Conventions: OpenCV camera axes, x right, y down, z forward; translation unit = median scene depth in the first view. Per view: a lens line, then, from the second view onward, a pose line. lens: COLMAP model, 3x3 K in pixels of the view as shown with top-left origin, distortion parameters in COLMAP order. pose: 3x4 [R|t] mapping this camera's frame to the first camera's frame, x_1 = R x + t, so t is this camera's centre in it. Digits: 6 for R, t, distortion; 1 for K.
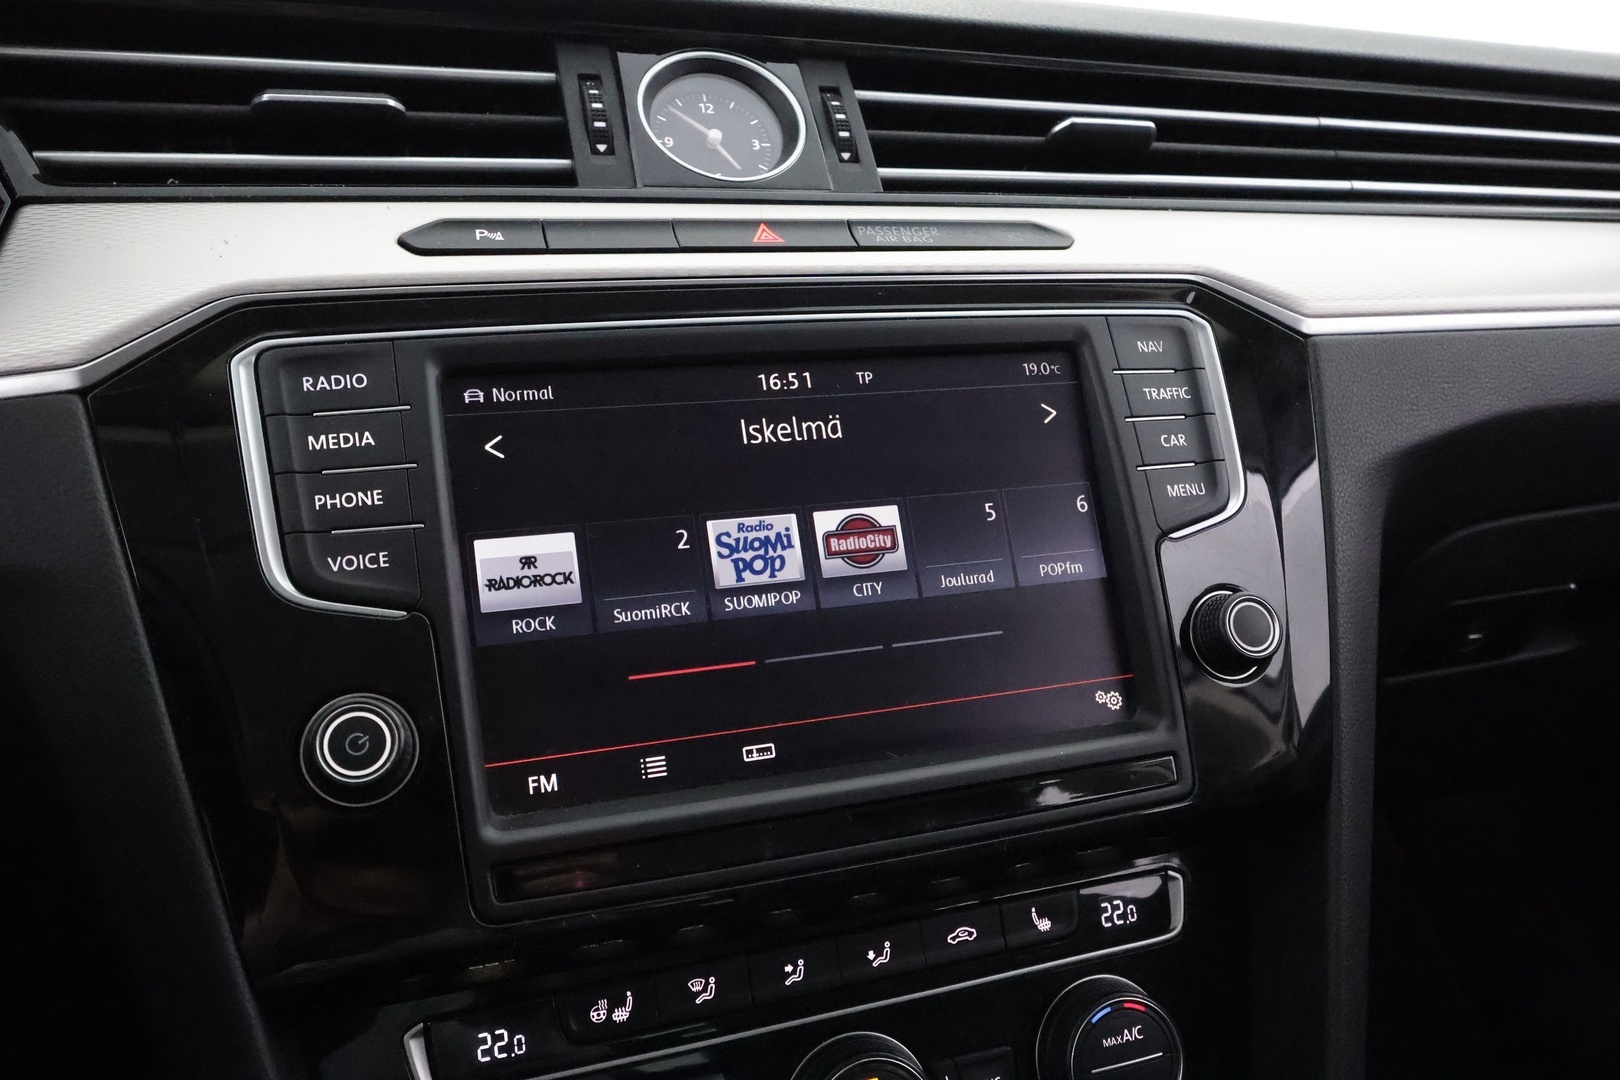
lens RADIAL K [[1266.2, 0, 812.2], [0, 1266.2, 538.8], [0, 0, 1]] dist [-0.002644, 0.006674]
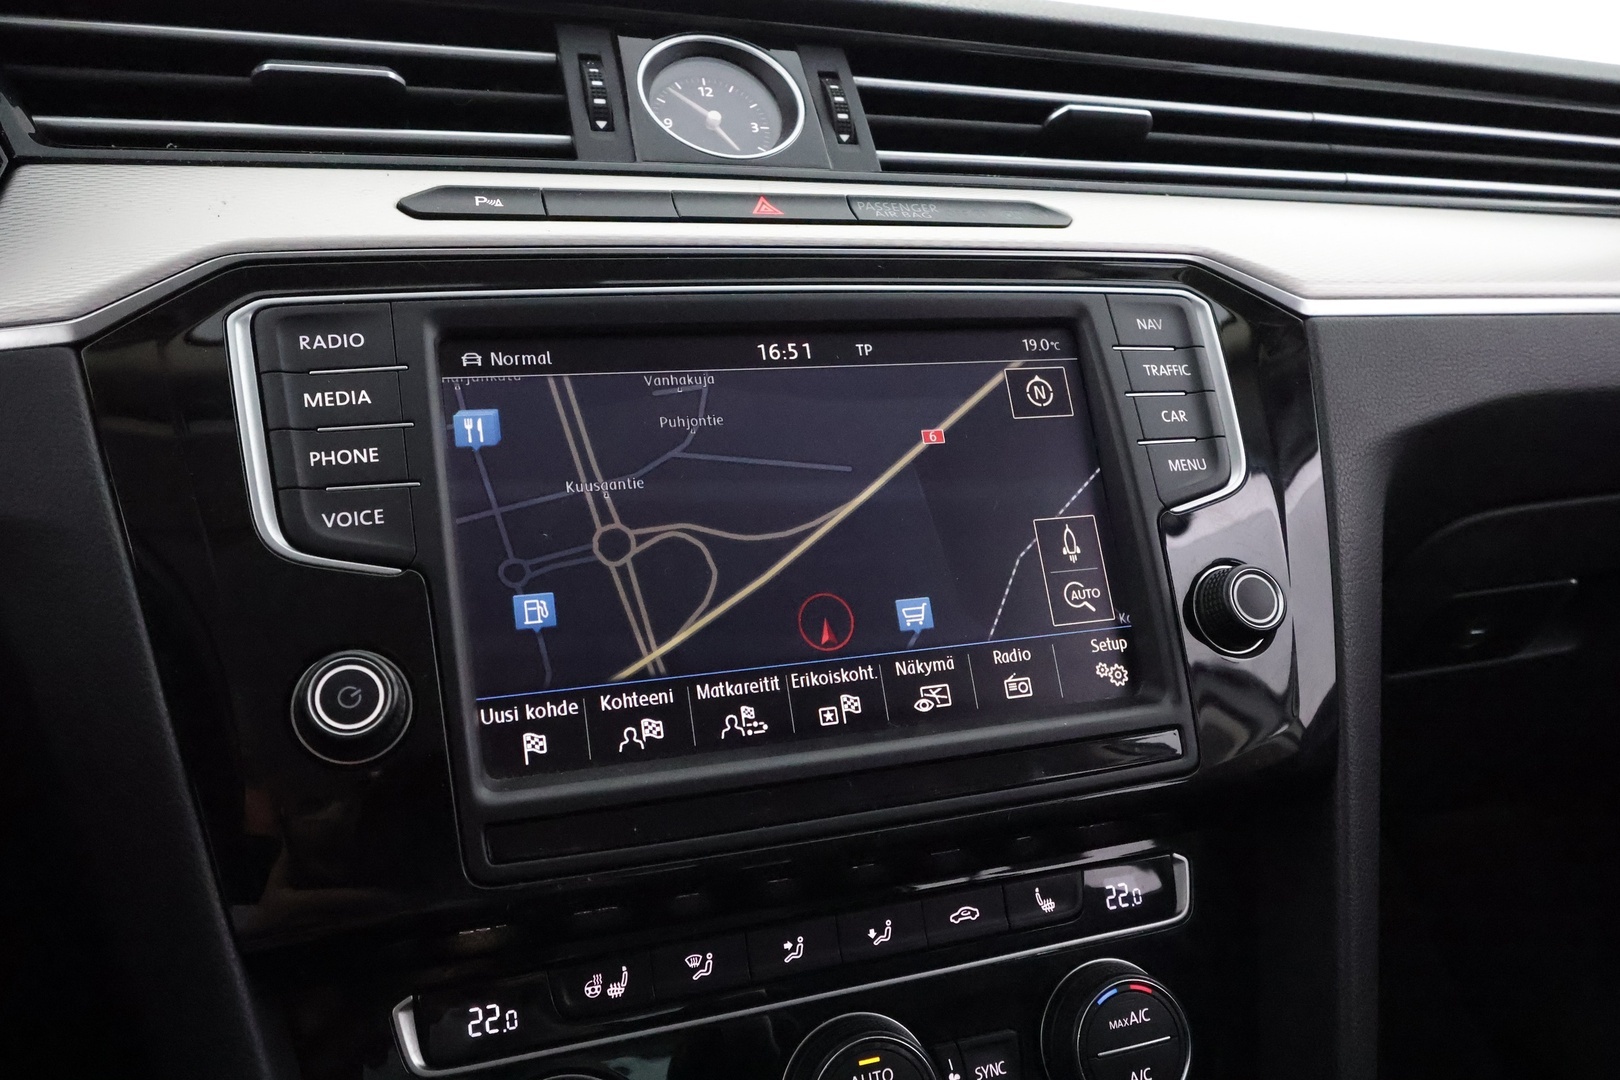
lens RADIAL K [[1266.2, 0, 812.4], [0, 1266.2, 538.7], [0, 0, 1]] dist [-0.002644, 0.006674]
pose [[0.999987, 0.000246, 0.005074, -0.004541], [-0.000049, 0.999246, -0.038815, 0.061426], [-0.005080, 0.038814, 0.999234, 0.010577]]
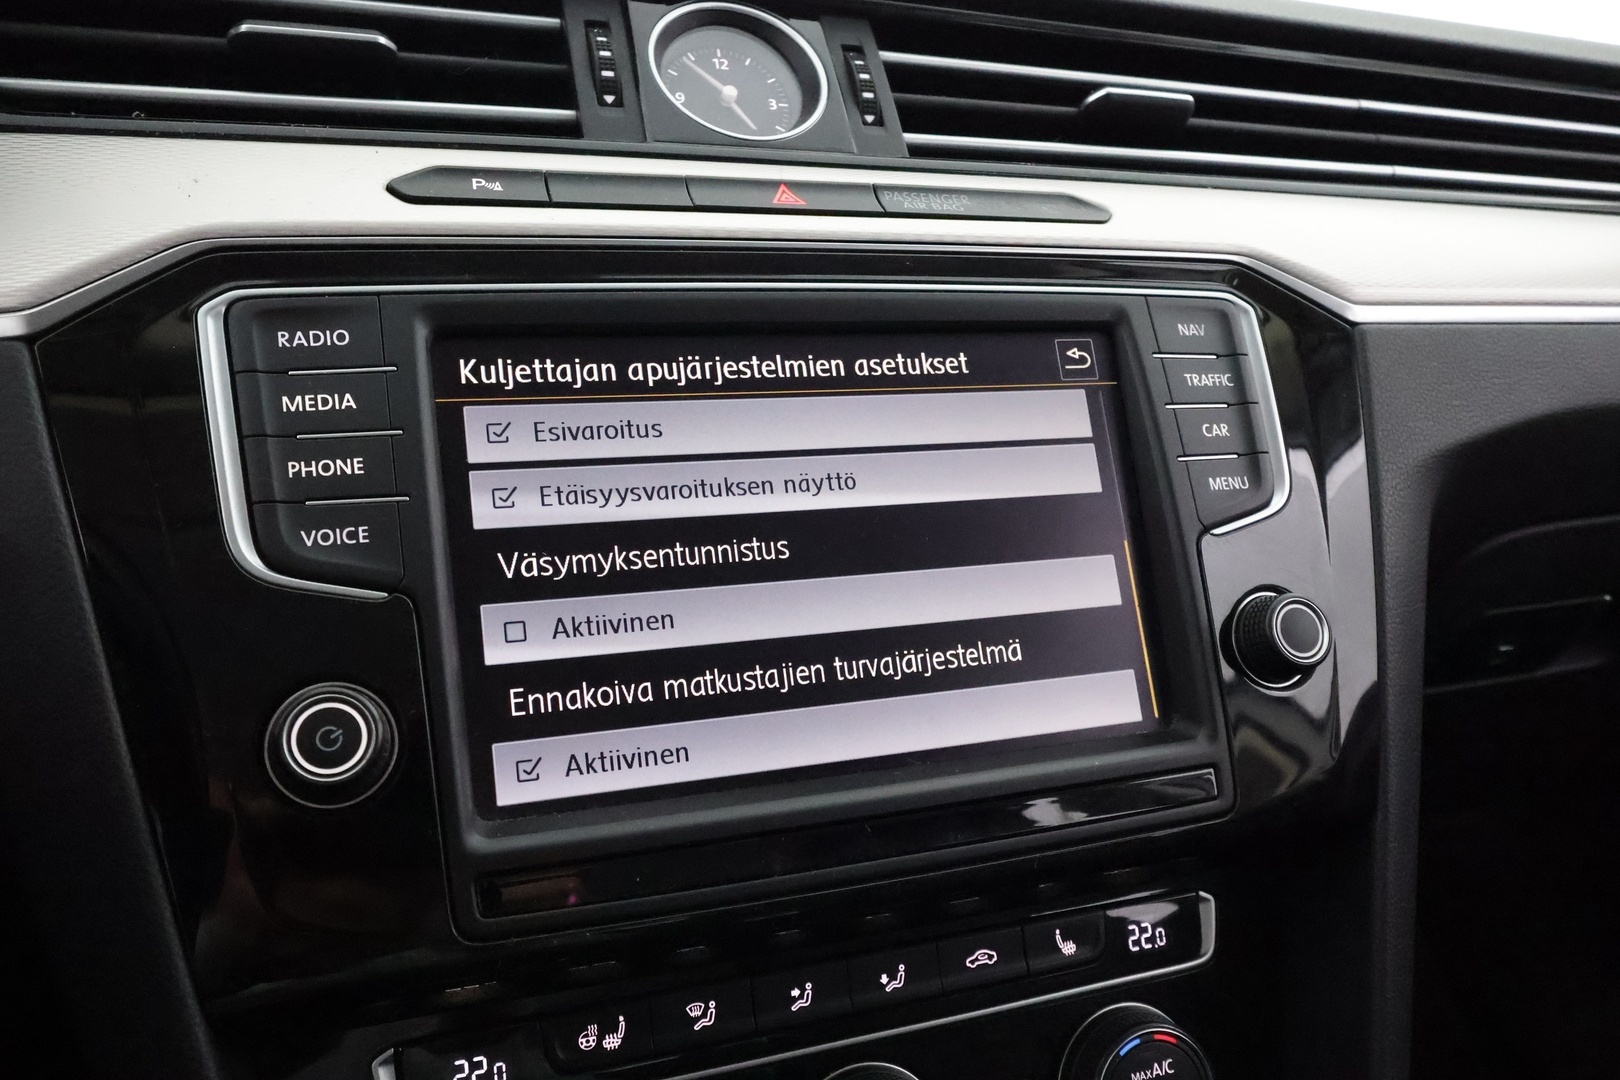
lens RADIAL K [[1266.2, 0, 811.1], [0, 1266.2, 534.9], [0, 0, 1]] dist [-0.002644, 0.006674]
pose [[0.999545, 0.022597, 0.019997, -0.032024], [-0.022482, 0.999729, -0.005971, 0.012629], [-0.020127, 0.005518, 0.999782, 0.078171]]
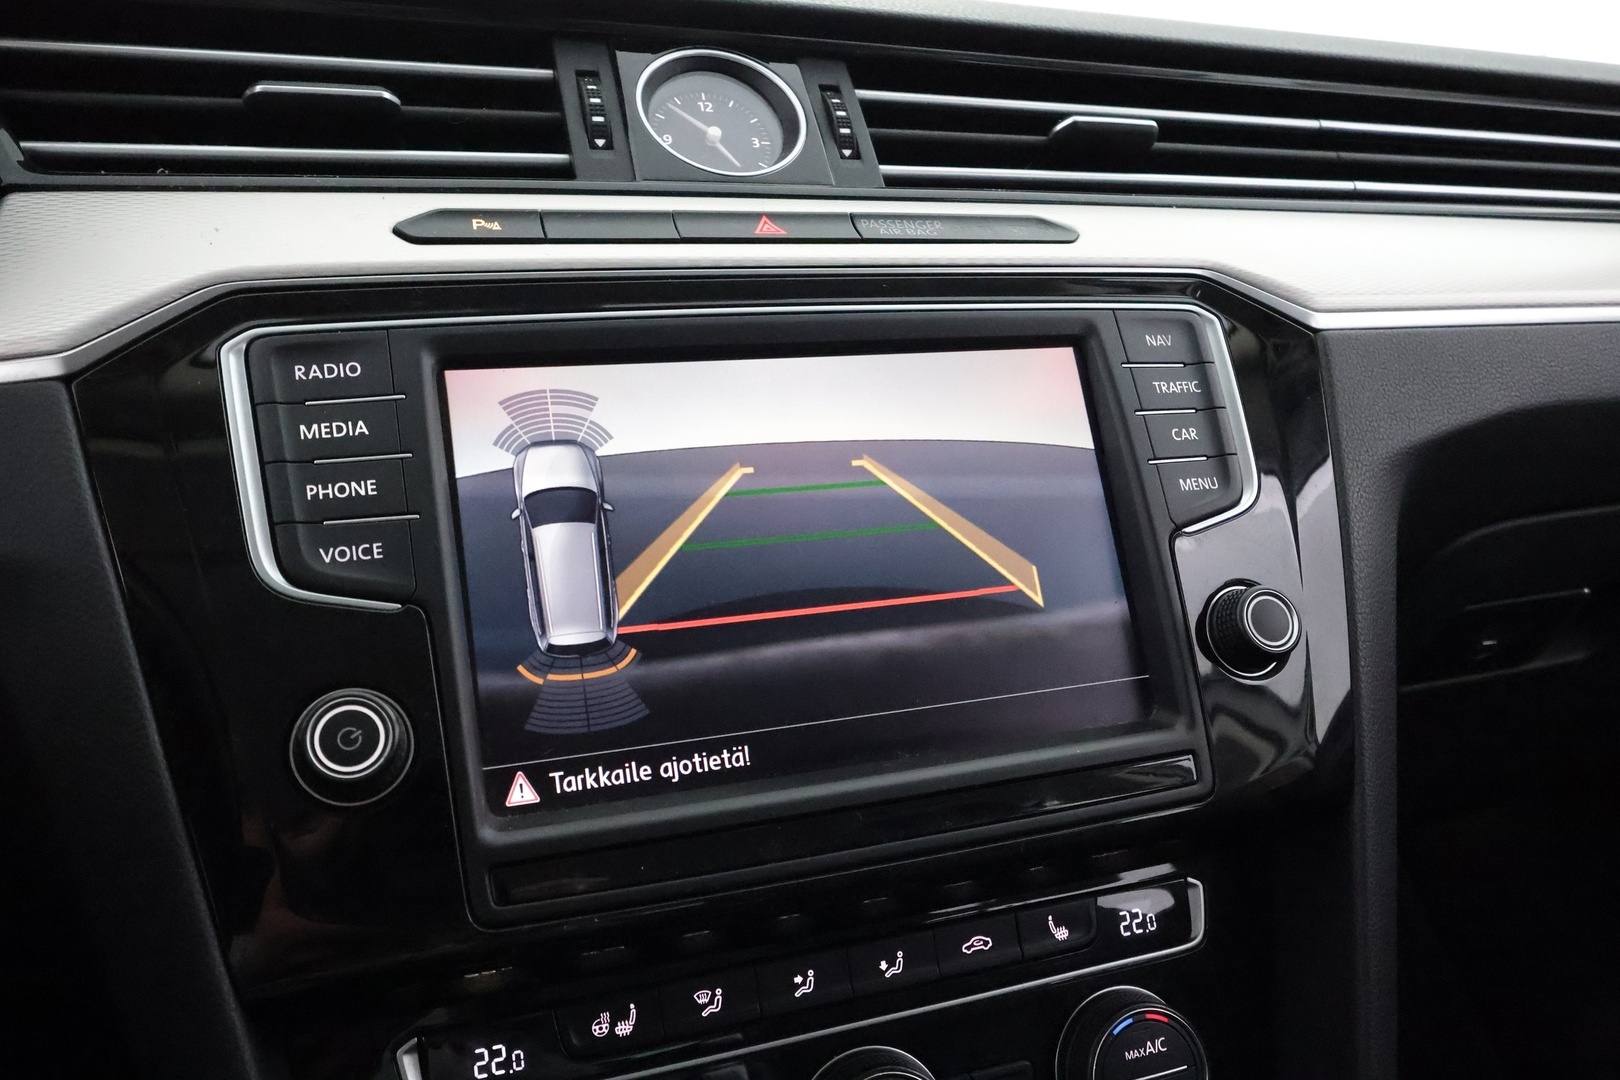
lens RADIAL K [[1266.2, 0, 813.4], [0, 1266.2, 538.2], [0, 0, 1]] dist [-0.002644, 0.006674]
pose [[0.999937, -0.008745, 0.007063, -0.010562], [0.008994, 0.999312, -0.035973, 0.038103], [-0.006743, 0.036034, 0.999328, 0.026579]]
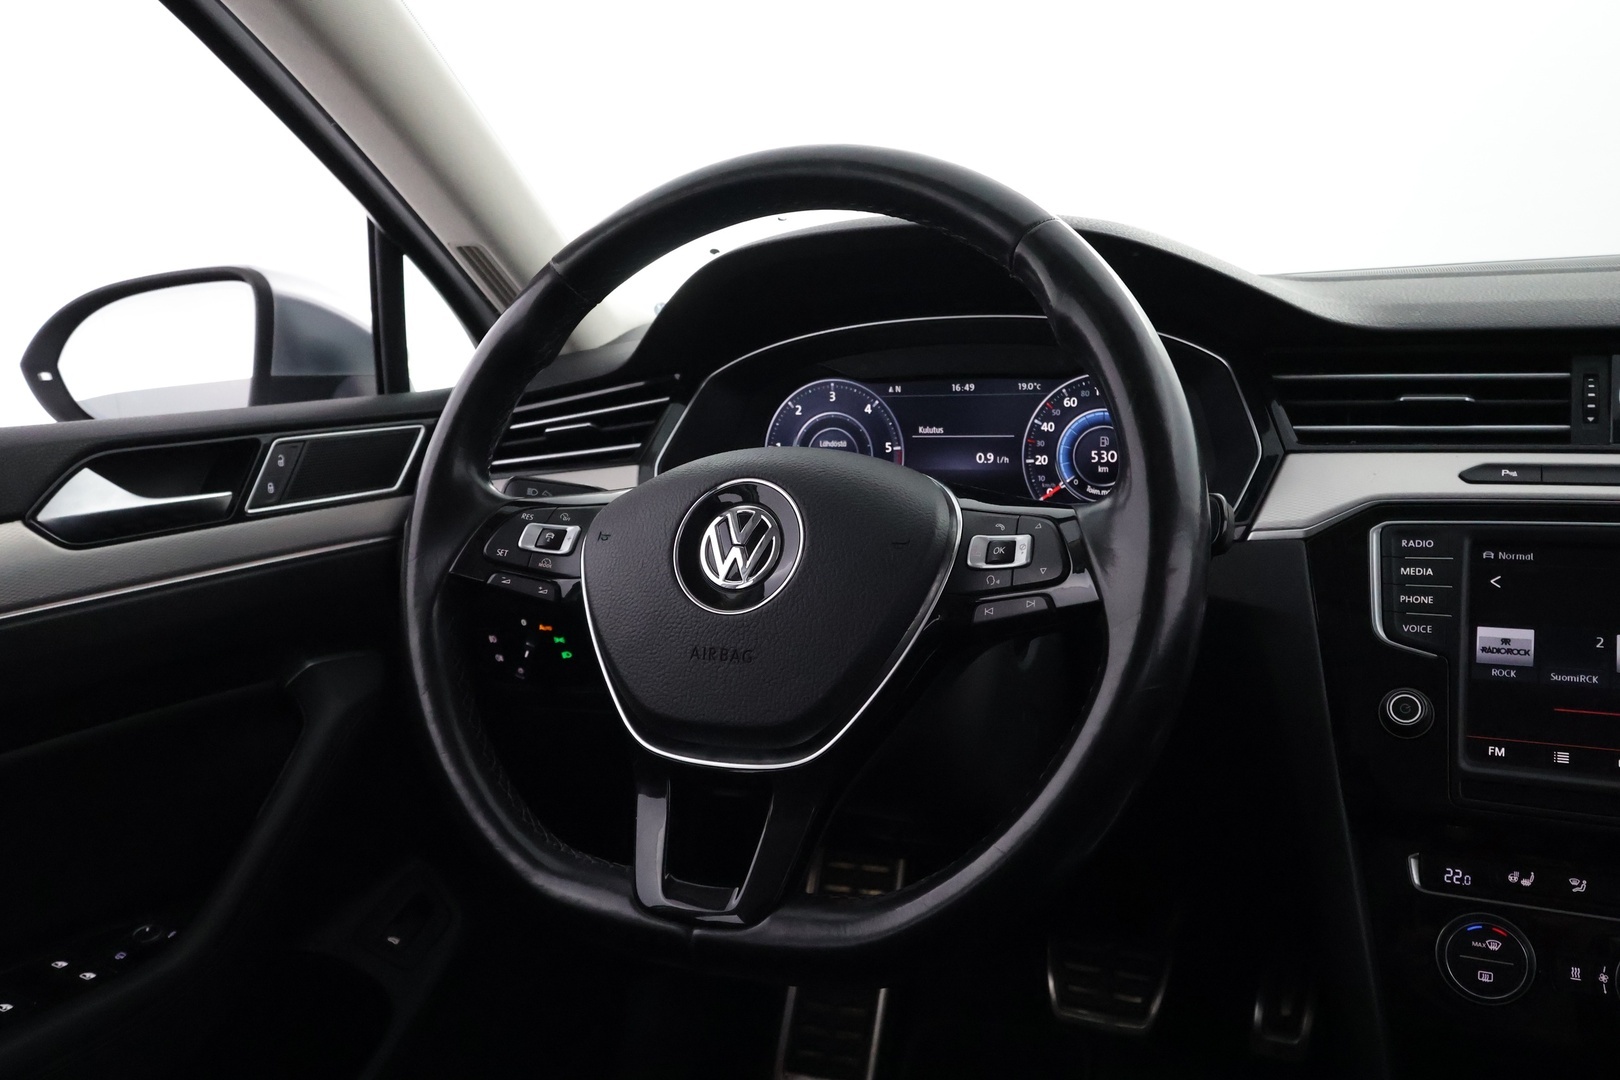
lens RADIAL K [[1266.2, 0, 816.1], [0, 1266.2, 548.5], [0, 0, 1]] dist [-0.002644, 0.006674]
pose [[0.692174, 0.101332, -0.714582, 0.393224], [-0.131091, 0.991277, 0.013589, -0.010254], [0.709726, 0.084270, 0.699420, -1.065412]]
